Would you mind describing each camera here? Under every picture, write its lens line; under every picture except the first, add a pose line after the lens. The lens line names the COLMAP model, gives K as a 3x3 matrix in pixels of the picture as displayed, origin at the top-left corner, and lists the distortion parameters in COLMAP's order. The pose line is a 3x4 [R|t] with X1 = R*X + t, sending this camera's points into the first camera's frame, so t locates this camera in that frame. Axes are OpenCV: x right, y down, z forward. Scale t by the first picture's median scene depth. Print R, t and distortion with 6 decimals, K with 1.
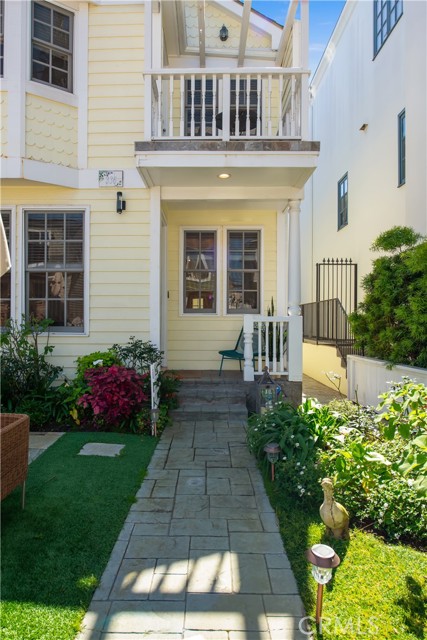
lens RADIAL K [[418.2, 0, 186.7], [0, 418.2, 319.7], [0, 0, 1]] dist [-0.008106, -0.005679]
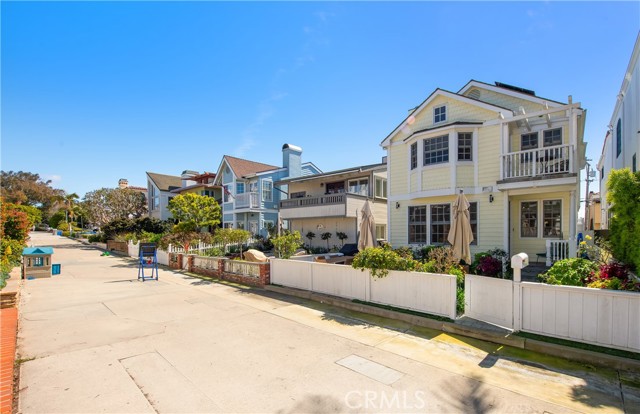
lens RADIAL K [[275.2, 0, 352.7], [0, 275.2, 238.0], [0, 0, 1]] dist [-0.014361, -0.001914]
pose [[0.813285, 0.000997, -0.581864, 0.152904], [0.009724, 0.999836, 0.015305, -0.057991], [0.581784, -0.018105, 0.813142, -1.023975]]
